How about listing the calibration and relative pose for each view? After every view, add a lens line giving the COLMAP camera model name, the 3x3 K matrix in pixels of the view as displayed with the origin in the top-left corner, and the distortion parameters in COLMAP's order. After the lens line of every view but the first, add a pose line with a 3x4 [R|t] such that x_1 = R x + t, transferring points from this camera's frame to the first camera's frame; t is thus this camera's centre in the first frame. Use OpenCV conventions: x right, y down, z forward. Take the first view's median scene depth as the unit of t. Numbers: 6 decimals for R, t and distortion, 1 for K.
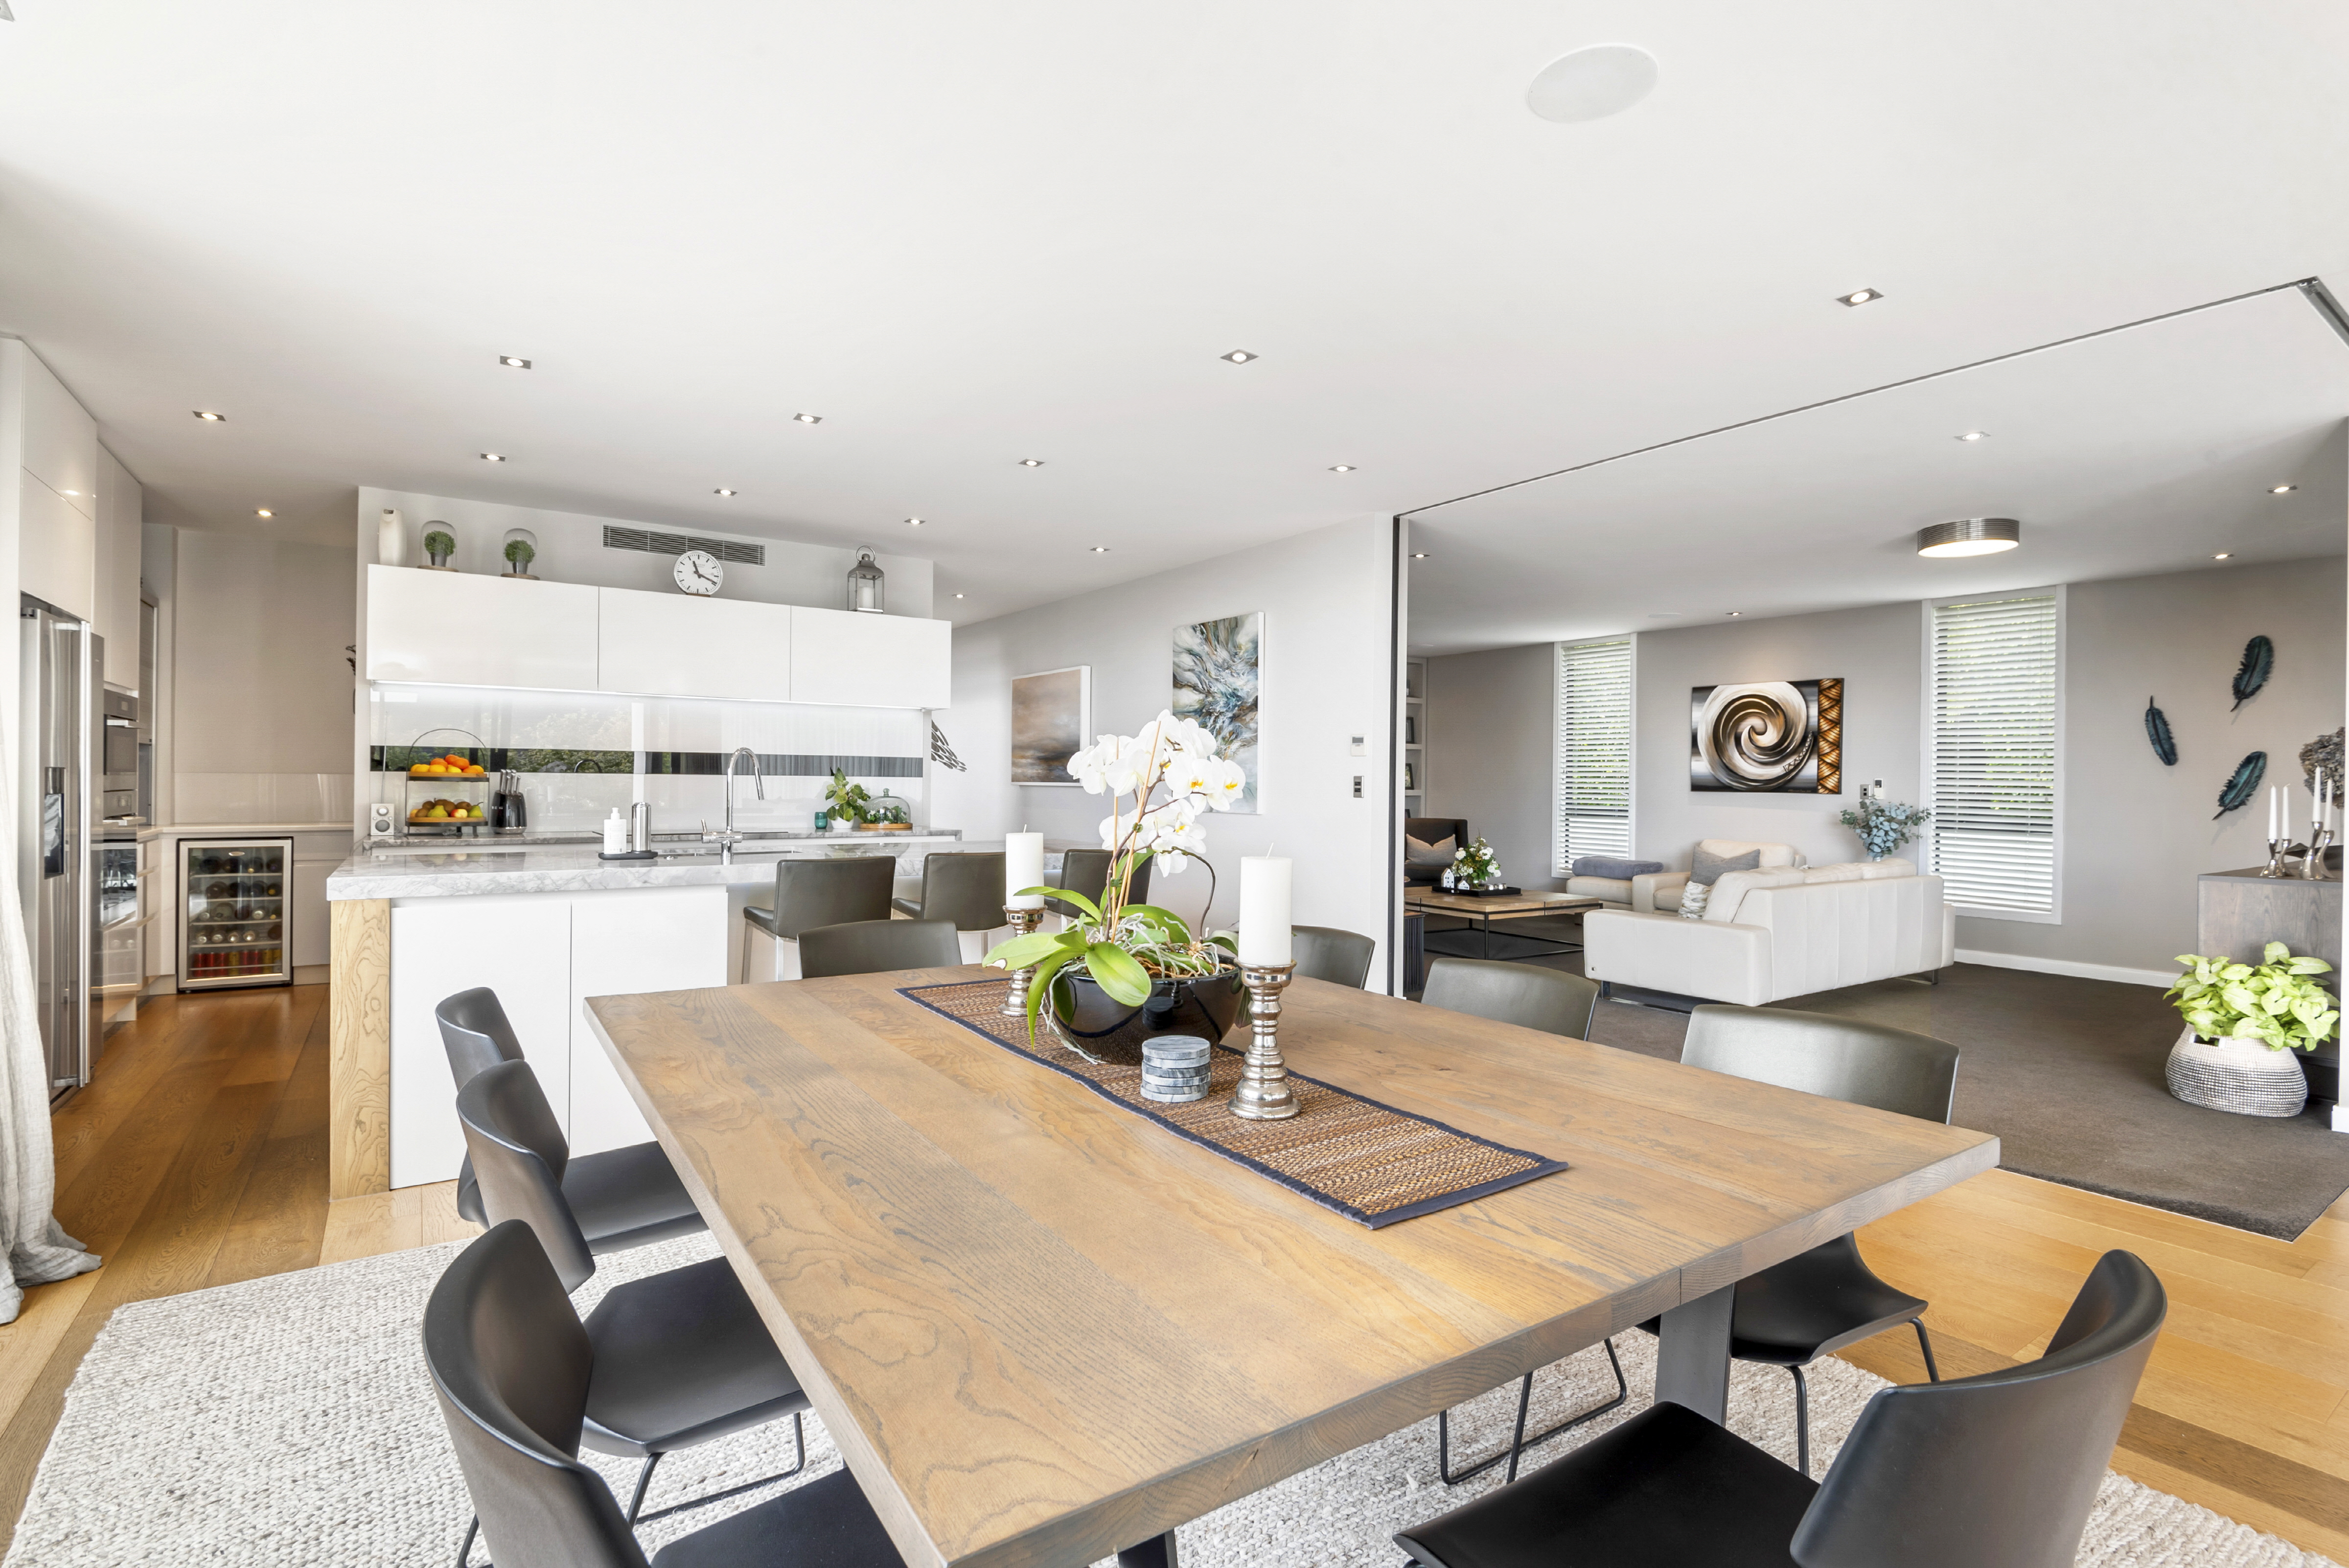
lens RADIAL K [[1093.5, 0, 1174.5], [0, 1093.5, 784.0], [0, 0, 1]] dist [-0.000510, -0.000015]
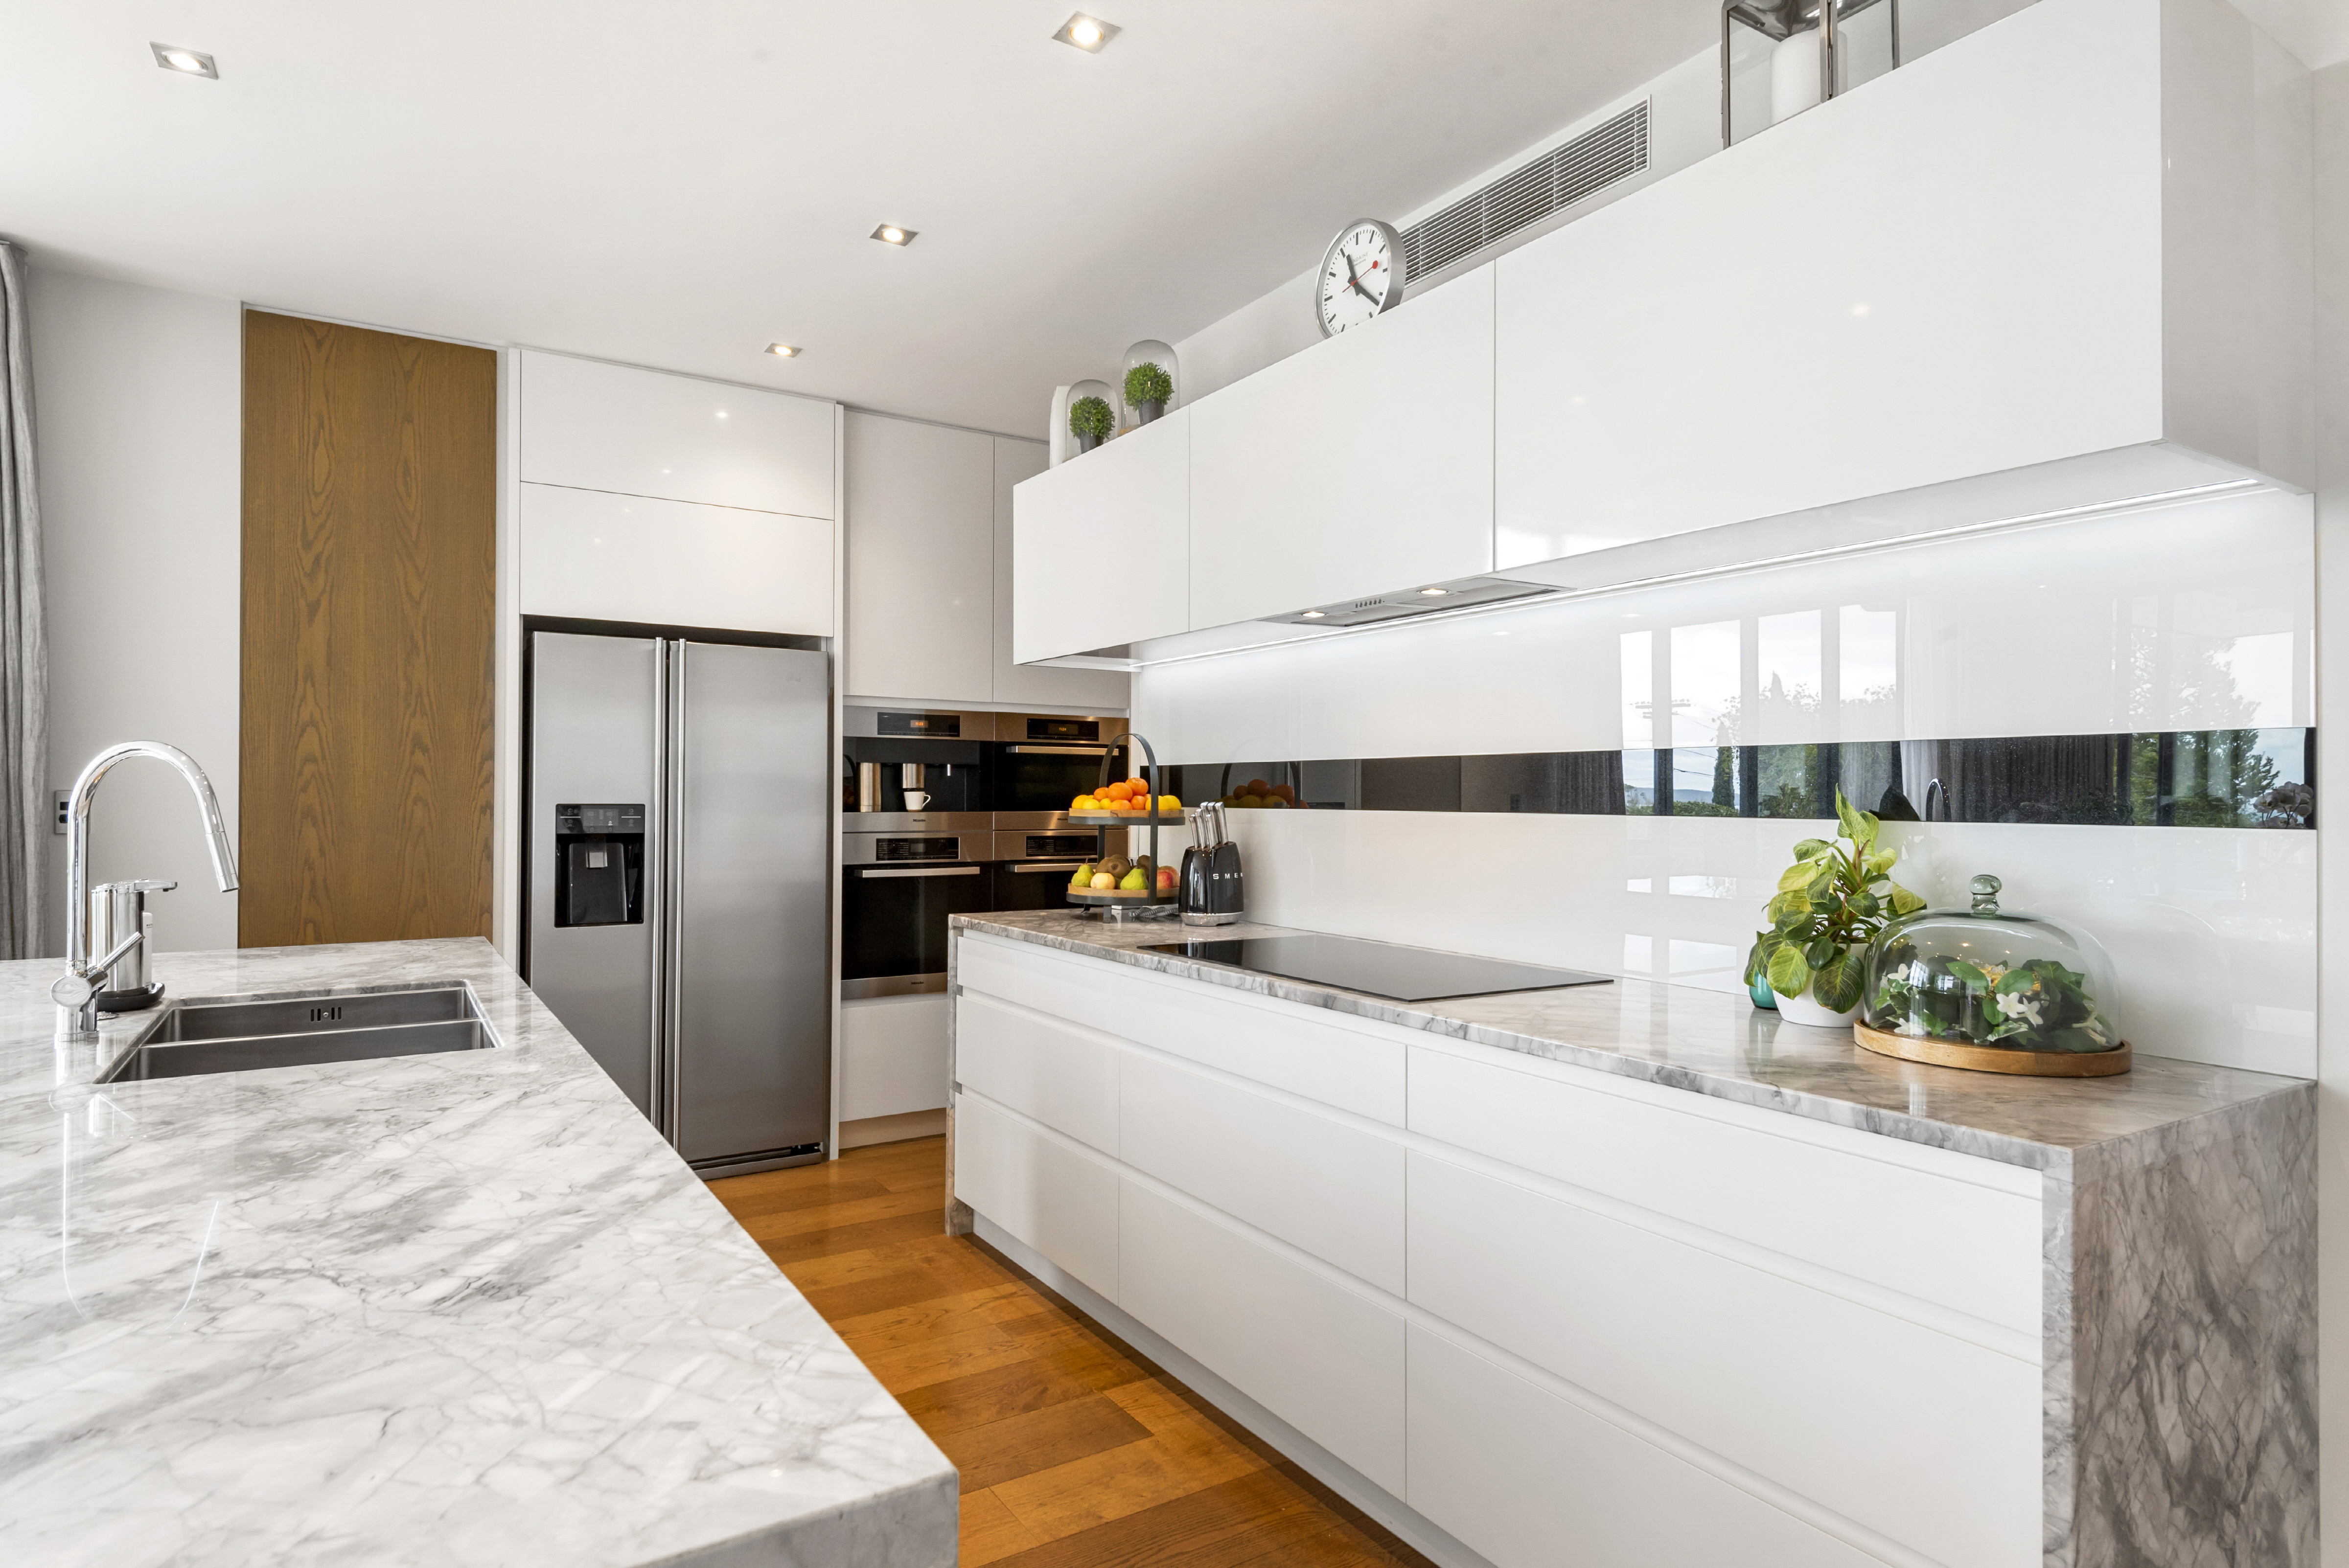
lens RADIAL K [[1327.9, 0, 1174.5], [0, 1327.9, 784.0], [0, 0, 1]] dist [-0.000130, -0.000127]
pose [[-0.041840, -0.012473, -0.999046, 0.022817], [0.001011, 0.999921, -0.012526, -0.014059], [0.999124, -0.001534, -0.041824, 0.981865]]
